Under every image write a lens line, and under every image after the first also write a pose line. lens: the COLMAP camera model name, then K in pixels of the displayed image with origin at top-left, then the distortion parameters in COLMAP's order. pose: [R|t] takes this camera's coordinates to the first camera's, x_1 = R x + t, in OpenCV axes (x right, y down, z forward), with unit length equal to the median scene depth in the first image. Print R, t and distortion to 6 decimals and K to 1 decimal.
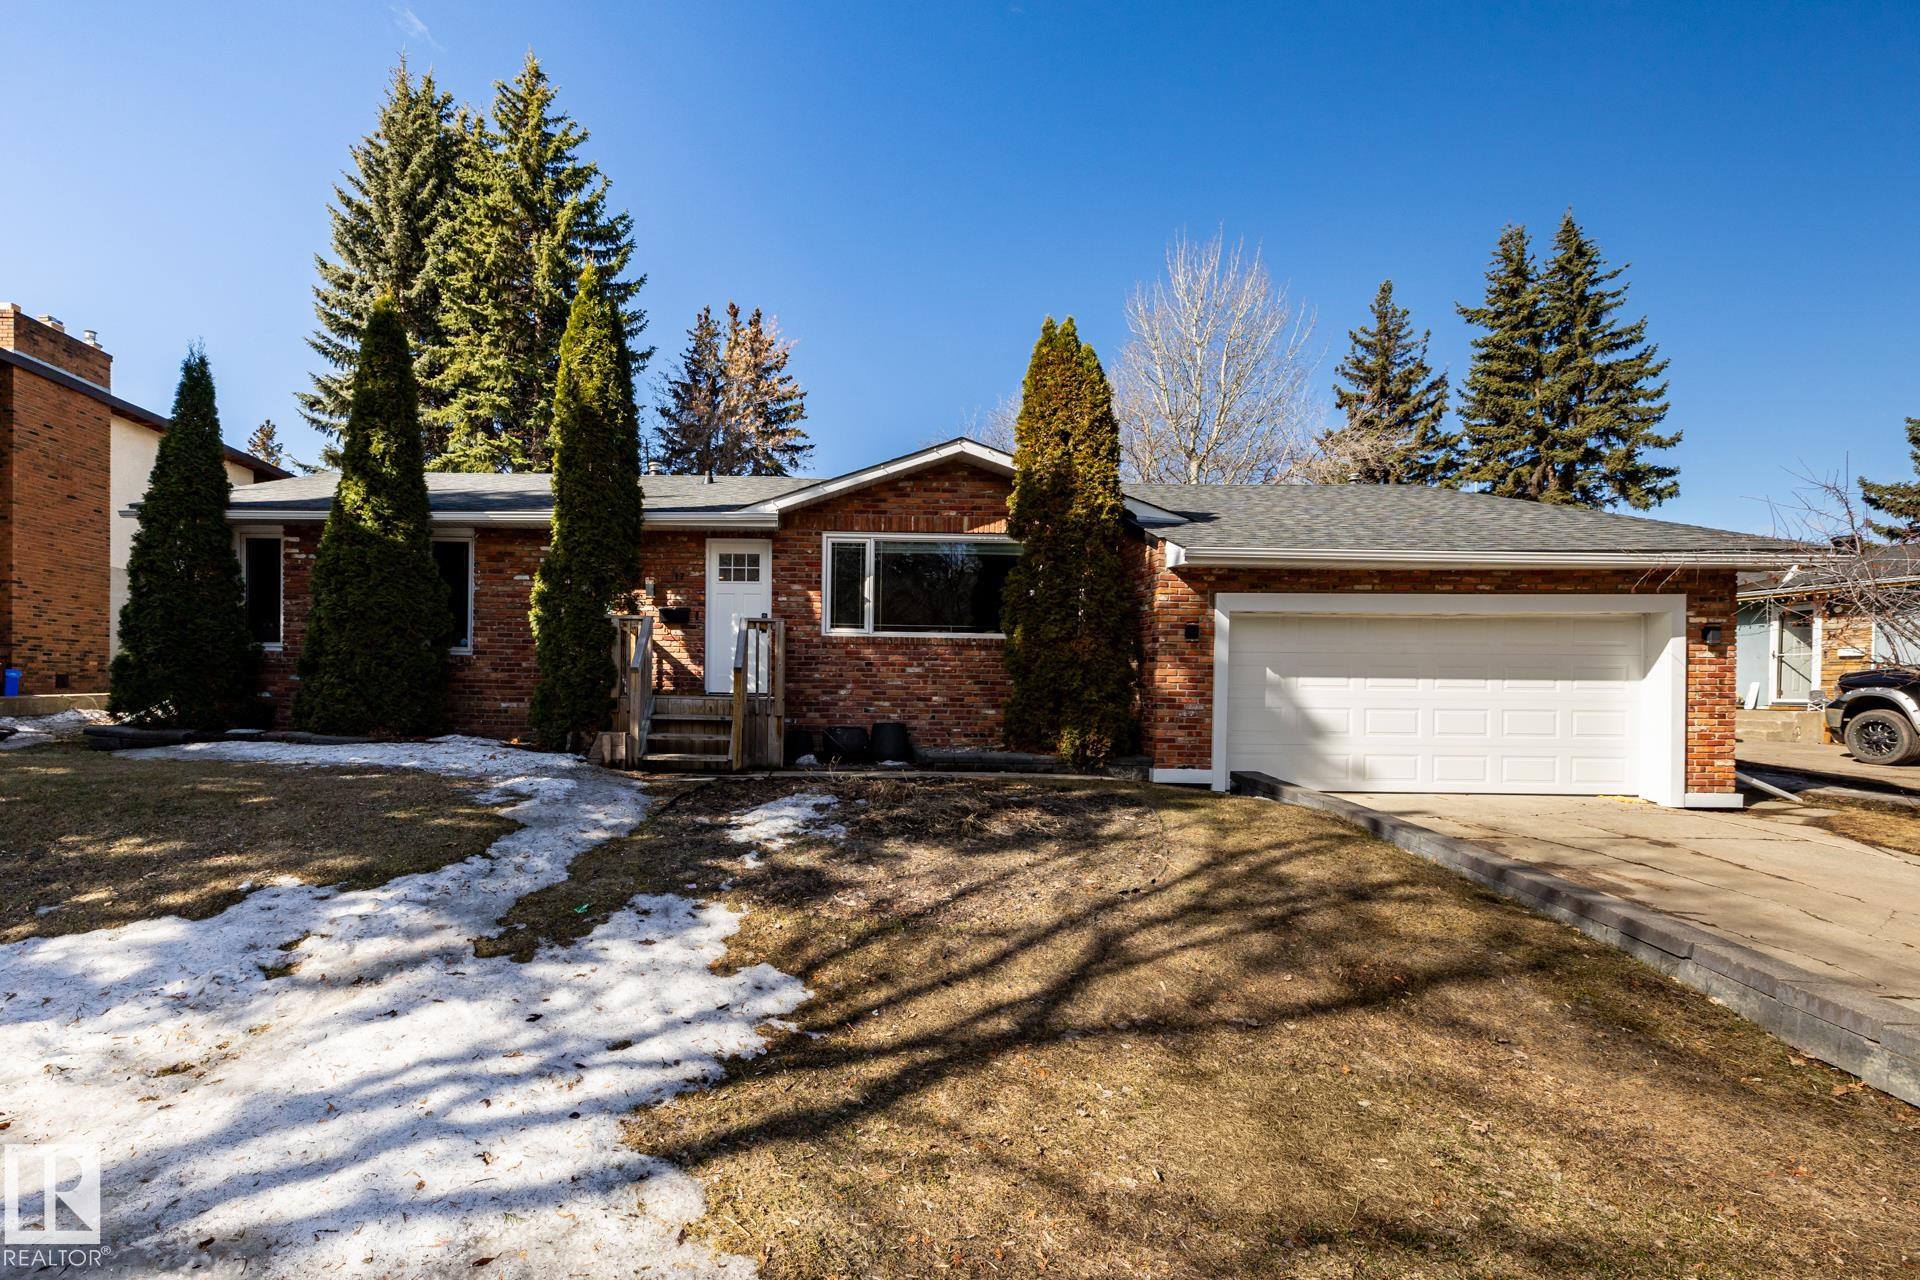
lens RADIAL K [[816.7, 0, 965.1], [0, 816.7, 641.2], [0, 0, 1]] dist [0.001598, 0.000548]
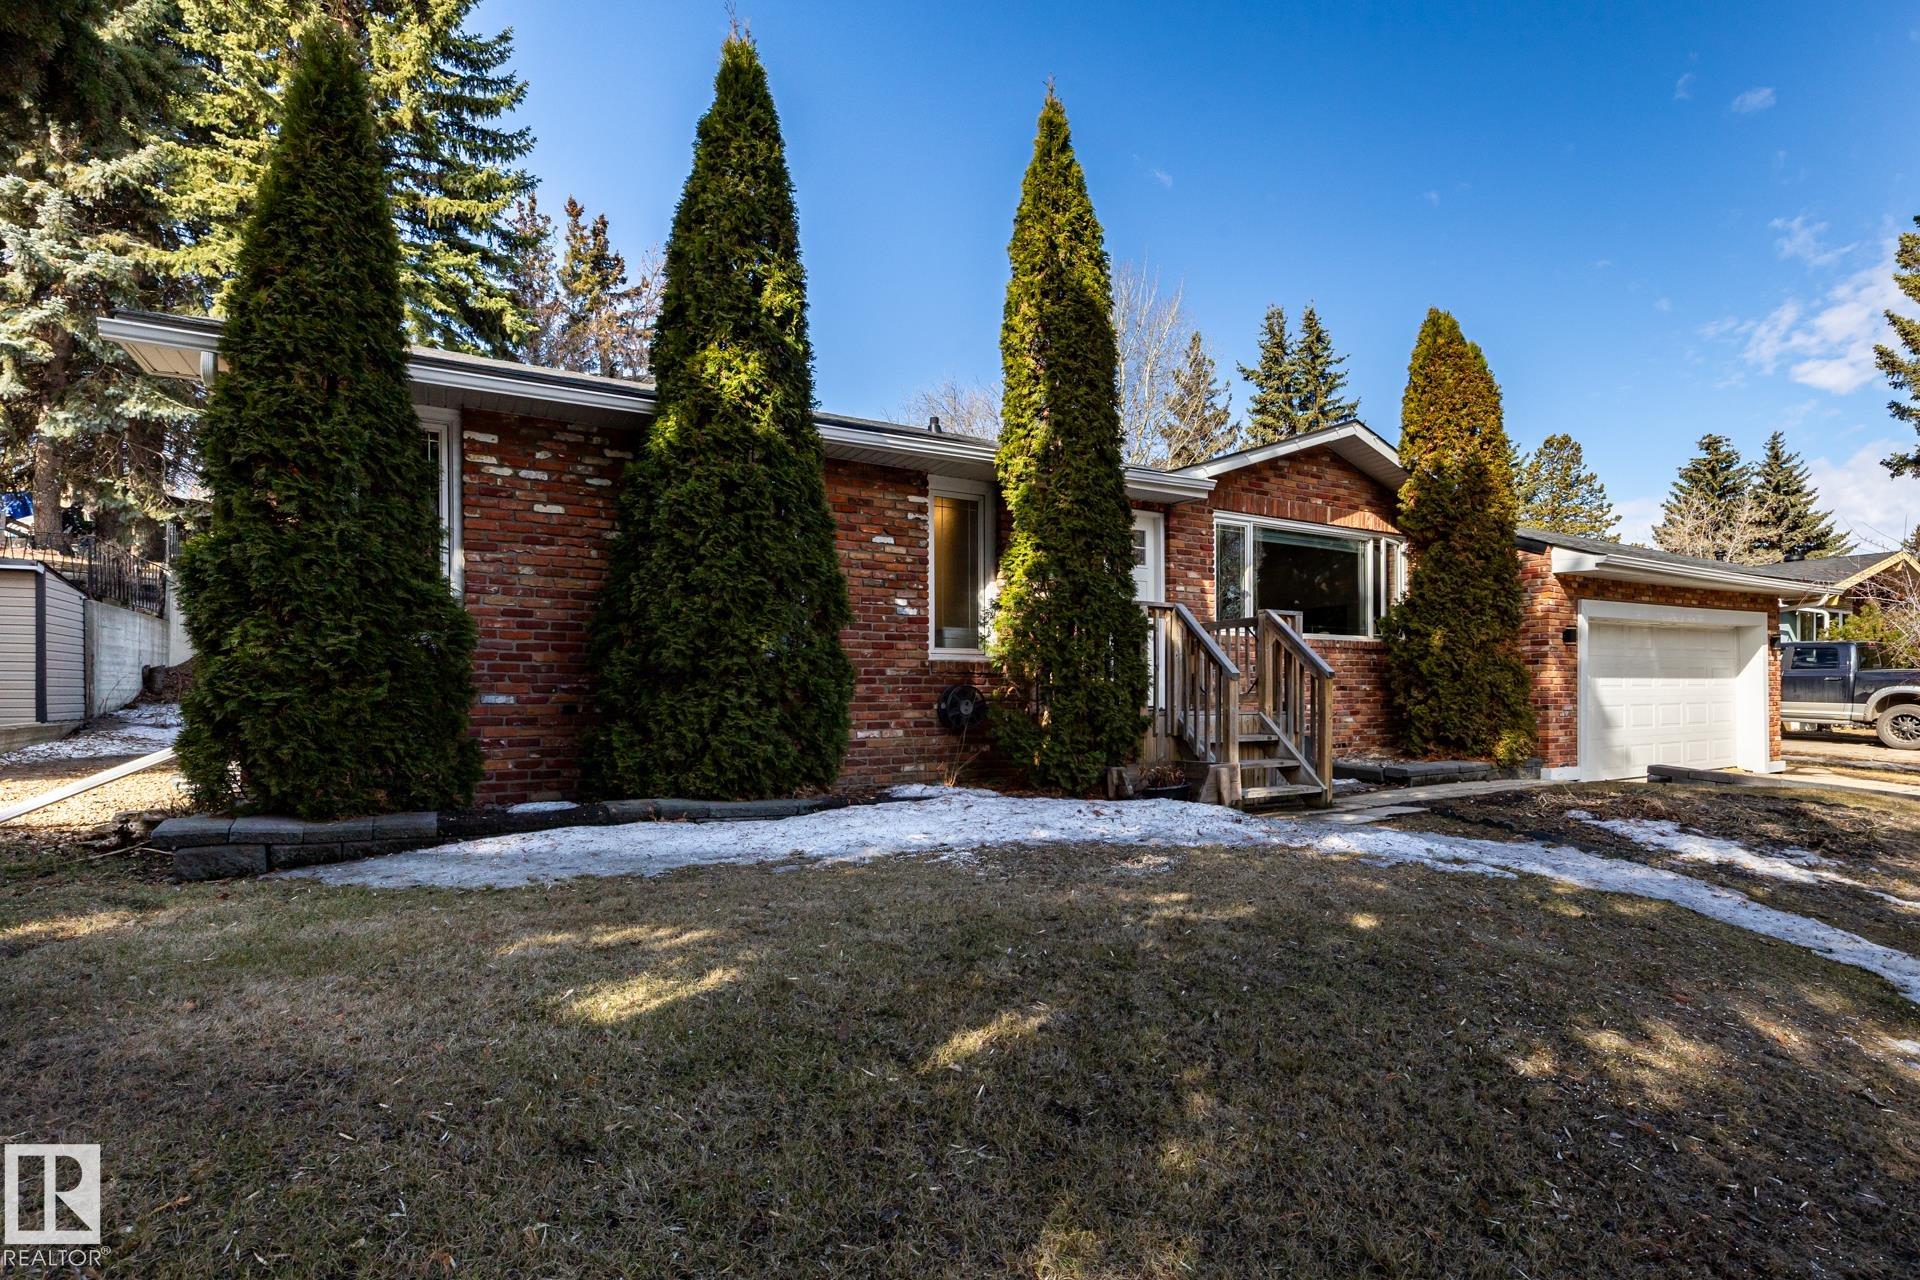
lens RADIAL K [[816.7, 0, 960.0], [0, 816.7, 649.8], [0, 0, 1]] dist [0.001598, 0.000548]
pose [[0.882209, 0.005300, 0.470829, -0.797603], [-0.005913, 0.999983, -0.000178, 0.010474], [-0.470822, -0.002627, 0.882225, 0.389567]]
